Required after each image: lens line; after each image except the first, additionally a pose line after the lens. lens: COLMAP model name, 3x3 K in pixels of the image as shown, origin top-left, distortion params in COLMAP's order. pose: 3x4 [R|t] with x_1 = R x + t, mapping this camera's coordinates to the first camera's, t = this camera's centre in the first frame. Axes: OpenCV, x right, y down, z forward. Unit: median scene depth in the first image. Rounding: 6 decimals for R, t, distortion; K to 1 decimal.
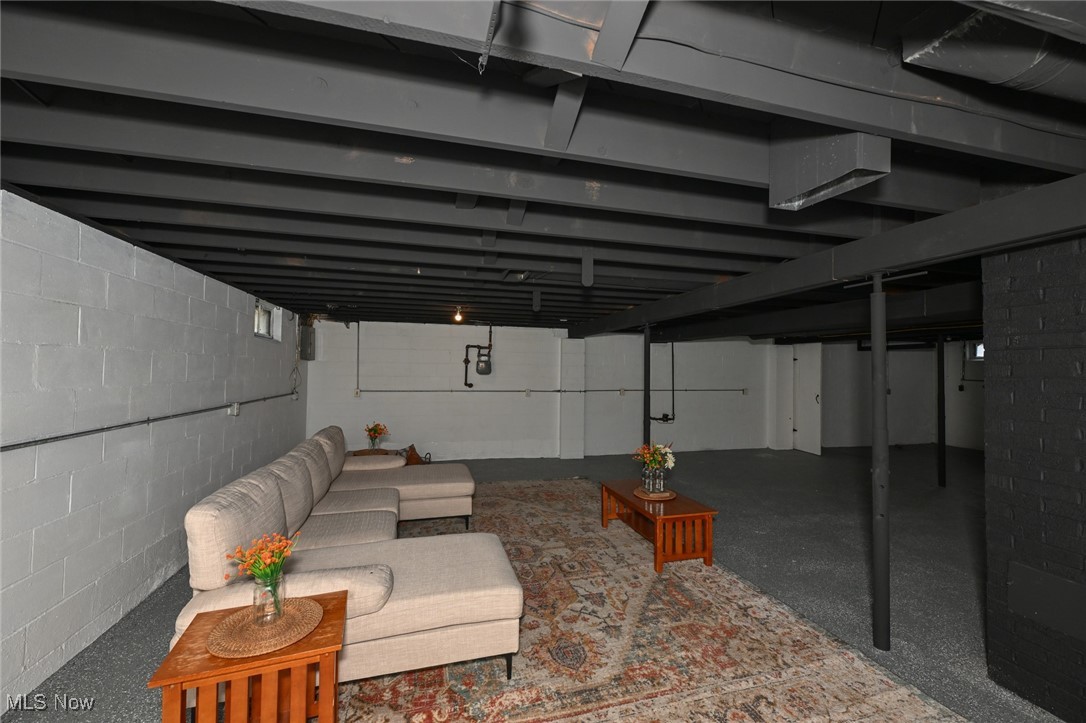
lens RADIAL K [[428.8, 0, 540.1], [0, 428.8, 365.0], [0, 0, 1]] dist [-0.000722, -0.000163]
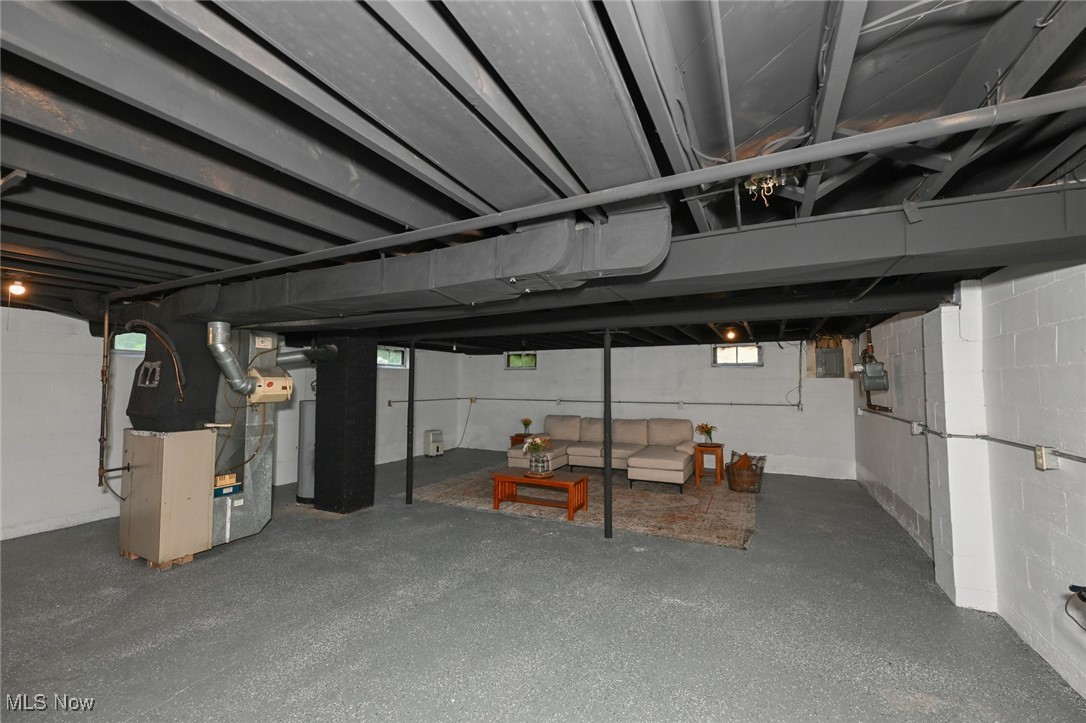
lens RADIAL K [[428.8, 0, 540.1], [0, 428.8, 365.0], [0, 0, 1]] dist [-0.000722, -0.000163]
pose [[-0.665756, -0.046005, -0.744750, 1.329629], [-0.001338, 0.998170, -0.060463, 0.038322], [0.746168, -0.039257, -0.664599, 1.968504]]
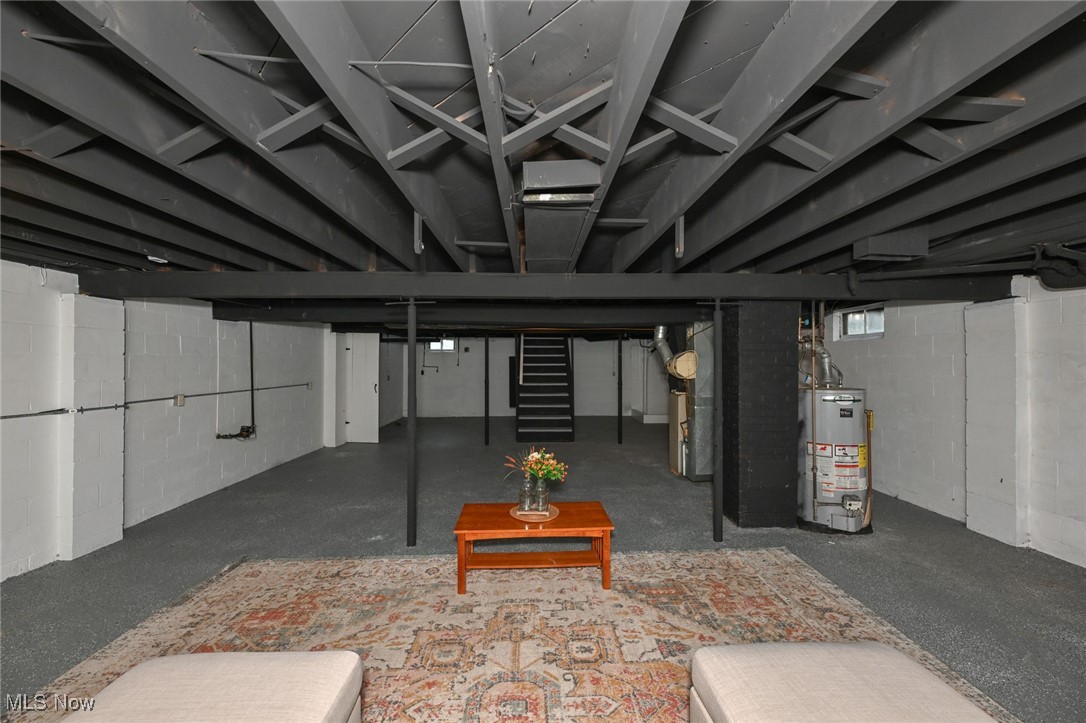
lens RADIAL K [[428.8, 0, 540.1], [0, 428.8, 365.0], [0, 0, 1]] dist [-0.000722, -0.000163]
pose [[0.227473, -0.019751, 0.973584, -0.544458], [-0.008867, 0.999711, 0.022353, -0.003770], [-0.973744, -0.013718, 0.227232, 0.822282]]
